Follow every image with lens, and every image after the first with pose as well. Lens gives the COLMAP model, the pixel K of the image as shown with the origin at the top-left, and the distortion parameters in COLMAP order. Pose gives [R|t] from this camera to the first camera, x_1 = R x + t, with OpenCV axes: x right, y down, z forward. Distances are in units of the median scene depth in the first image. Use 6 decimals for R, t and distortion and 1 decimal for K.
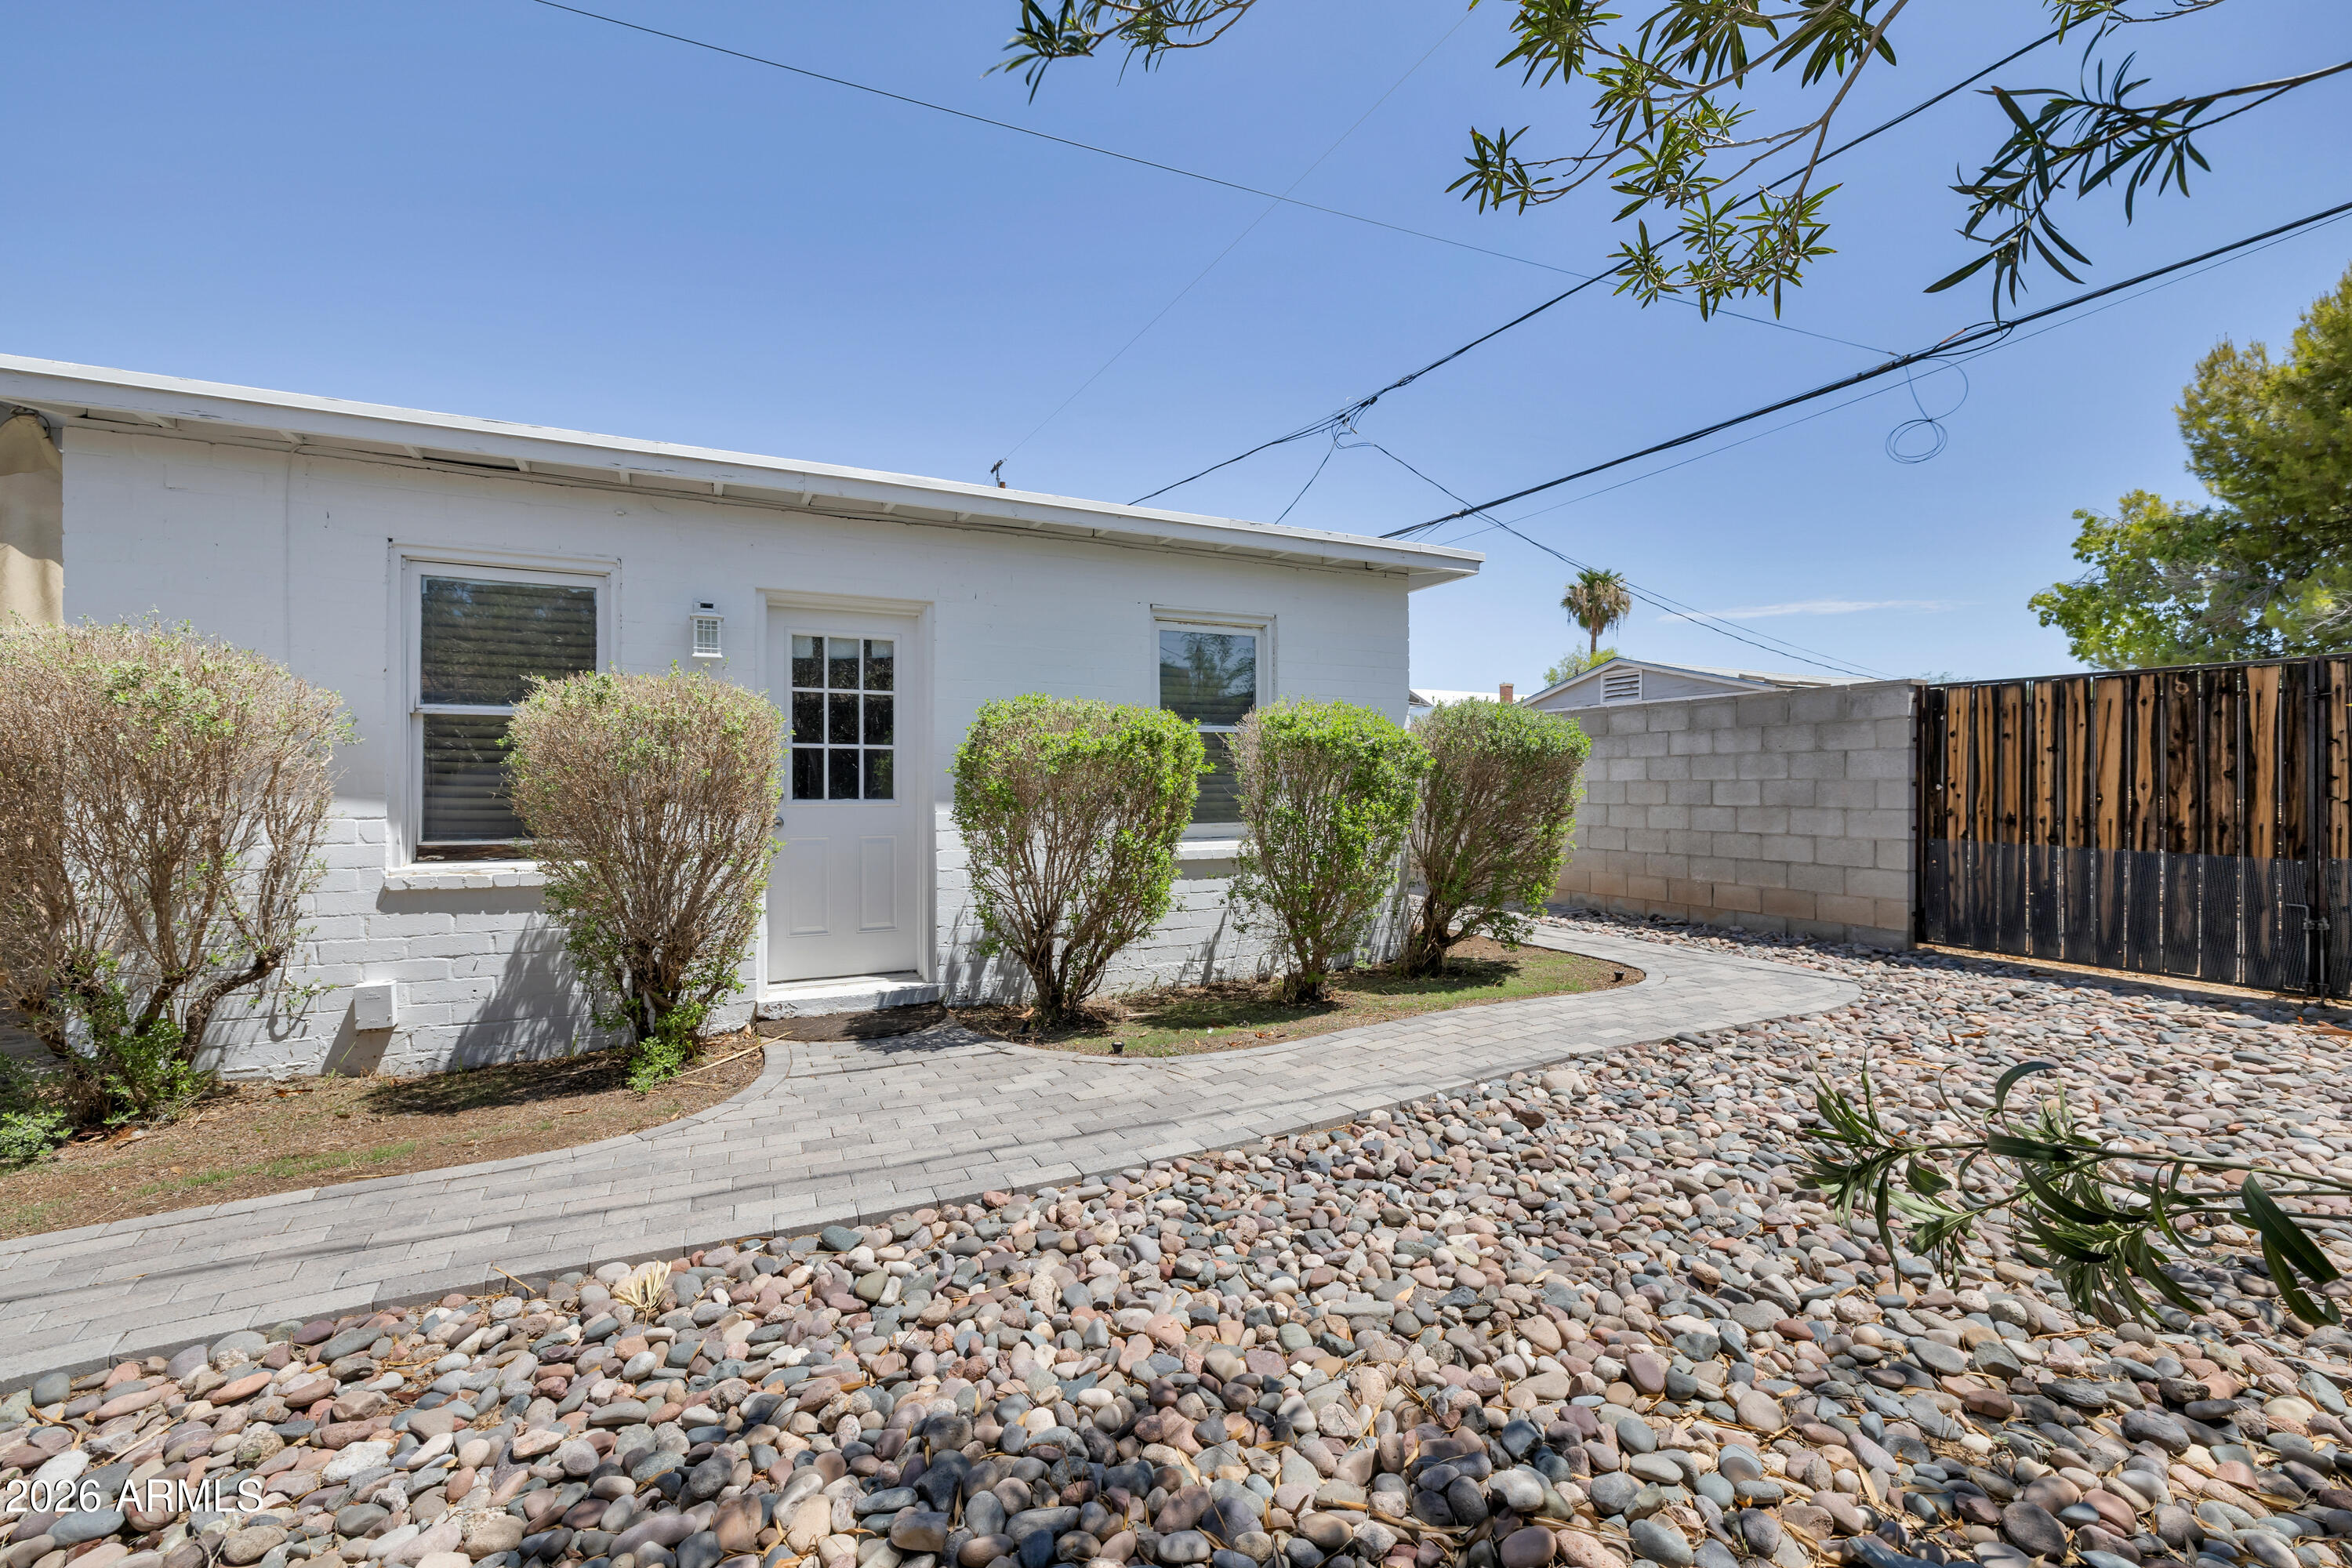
lens RADIAL K [[961.4, 0, 1175.4], [0, 961.4, 787.6], [0, 0, 1]] dist [0.000666, 0.000137]
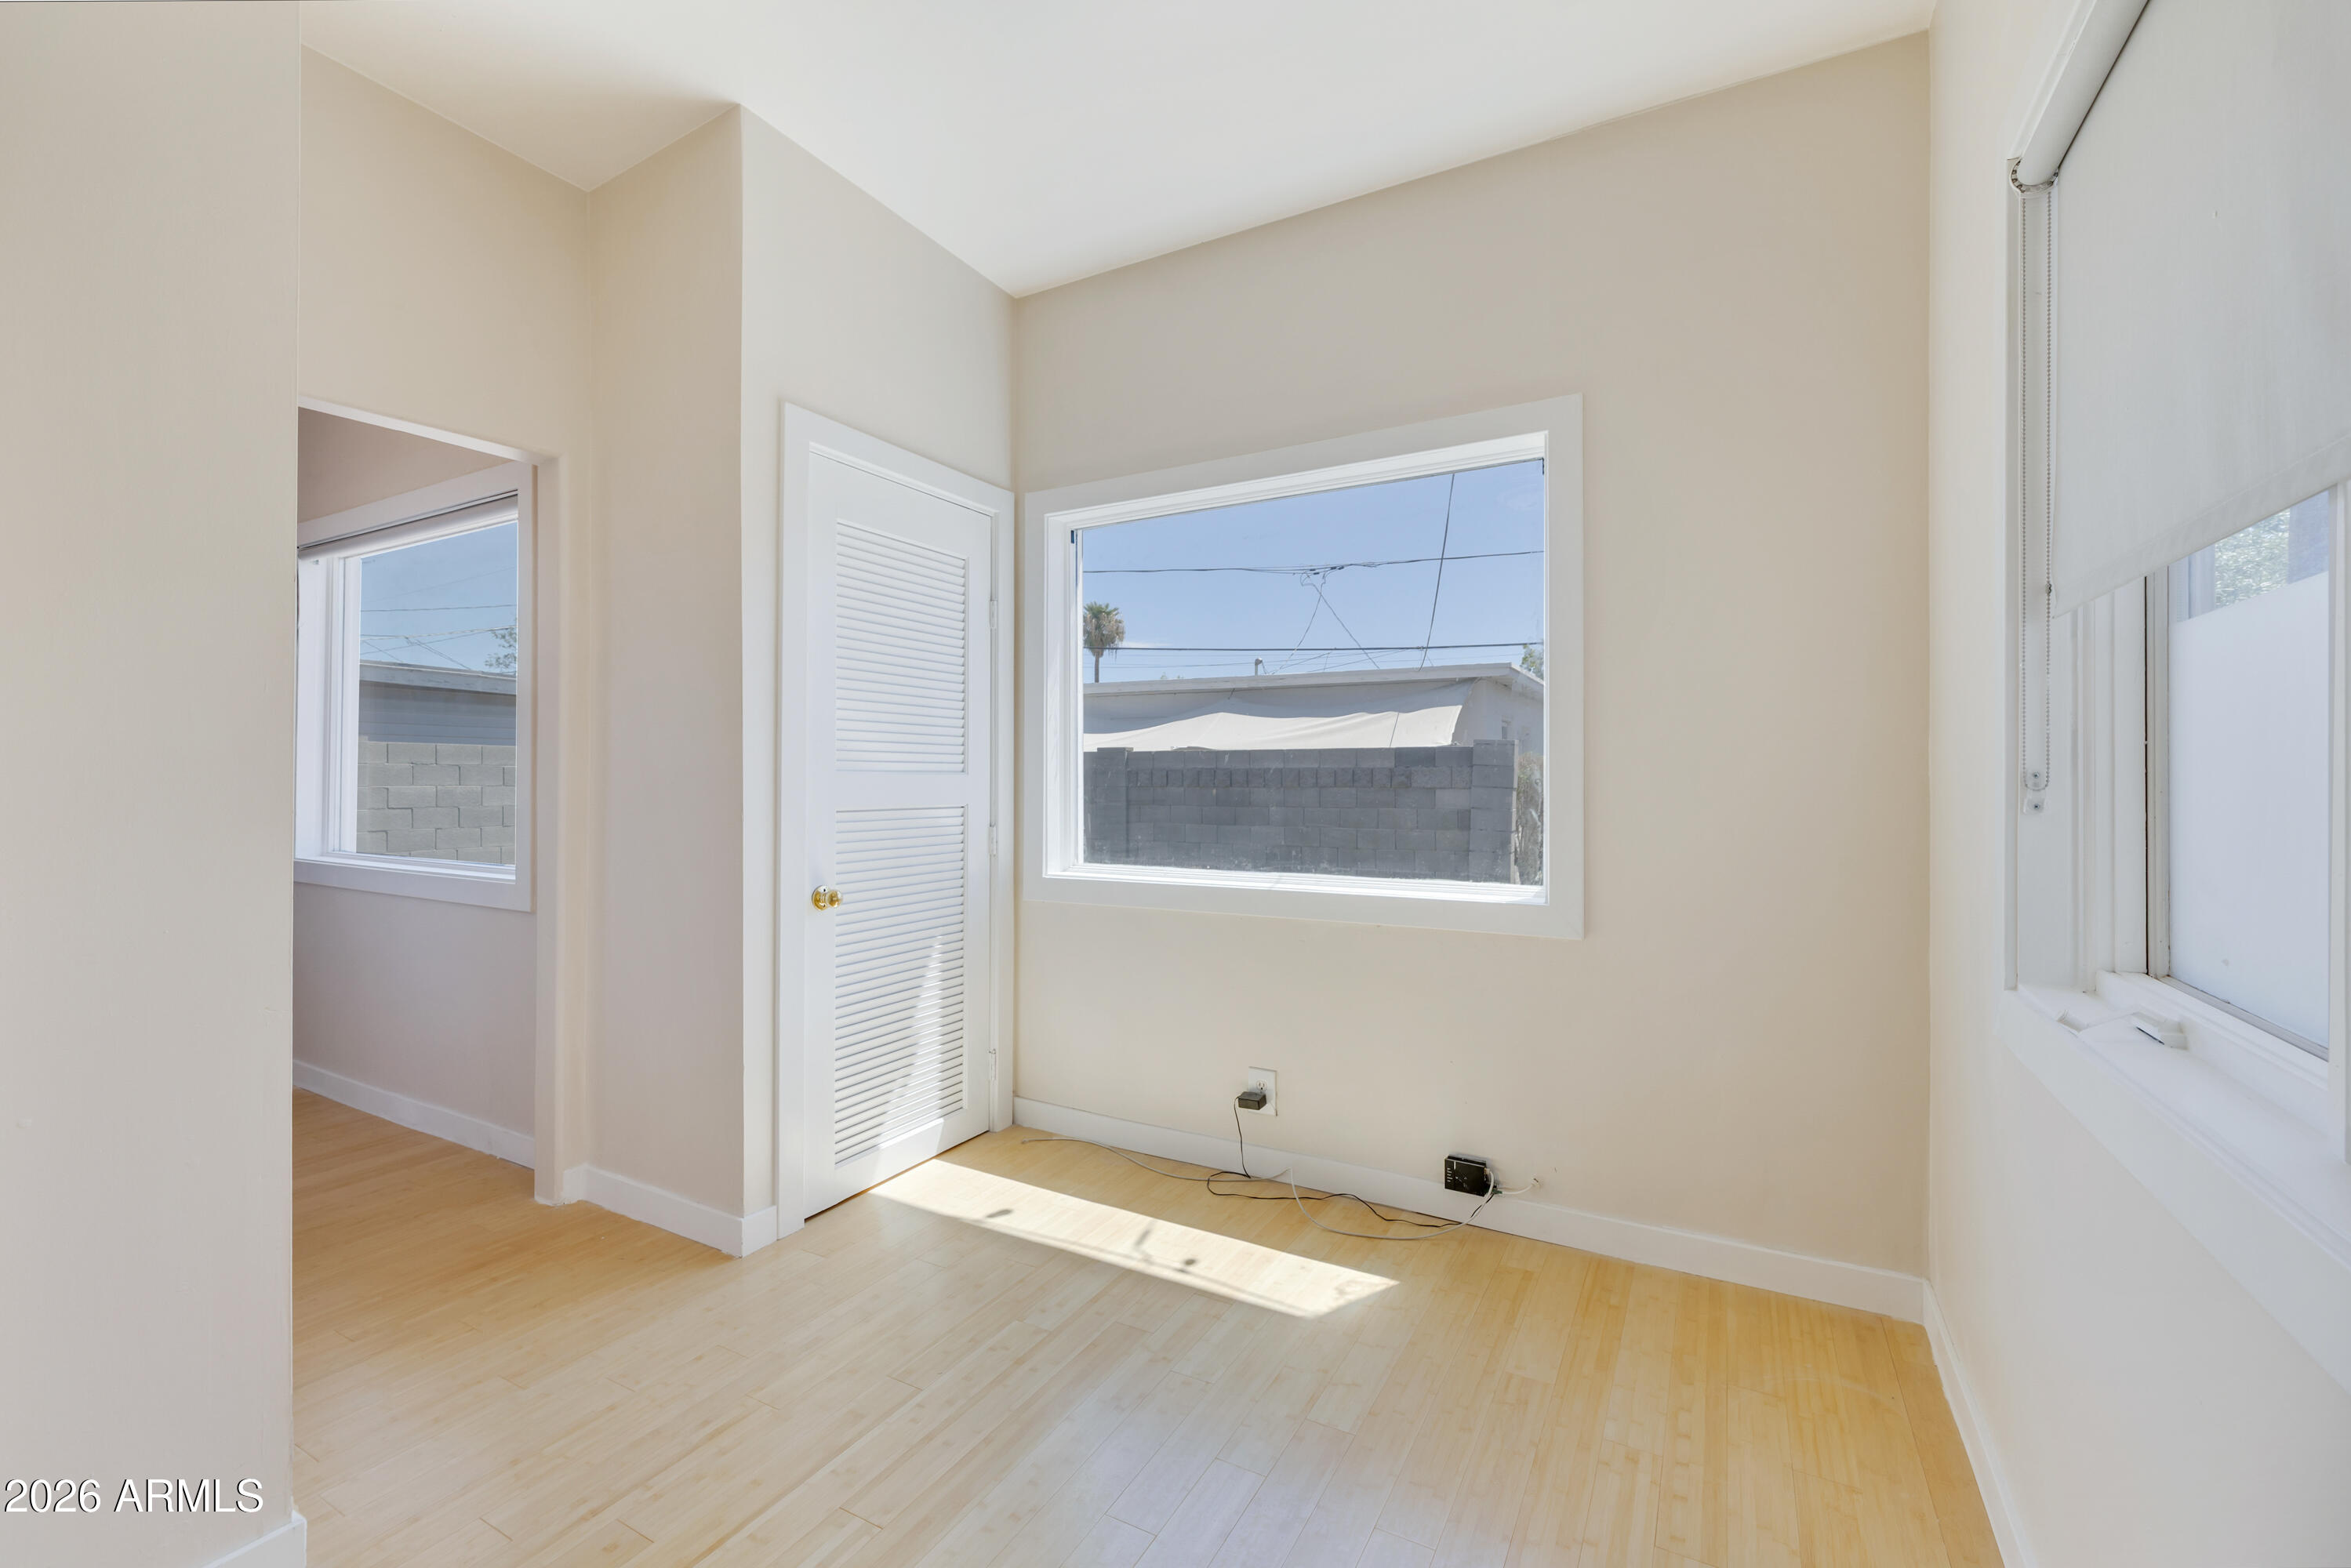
lens RADIAL K [[986.7, 0, 1184.7], [0, 986.7, 776.9], [0, 0, 1]] dist [-0.000239, -0.000156]
pose [[0.805835, -0.001301, 0.592138, -0.906540], [0.005108, 0.999976, -0.004754, -0.018135], [-0.592118, 0.006855, 0.805822, -0.216260]]
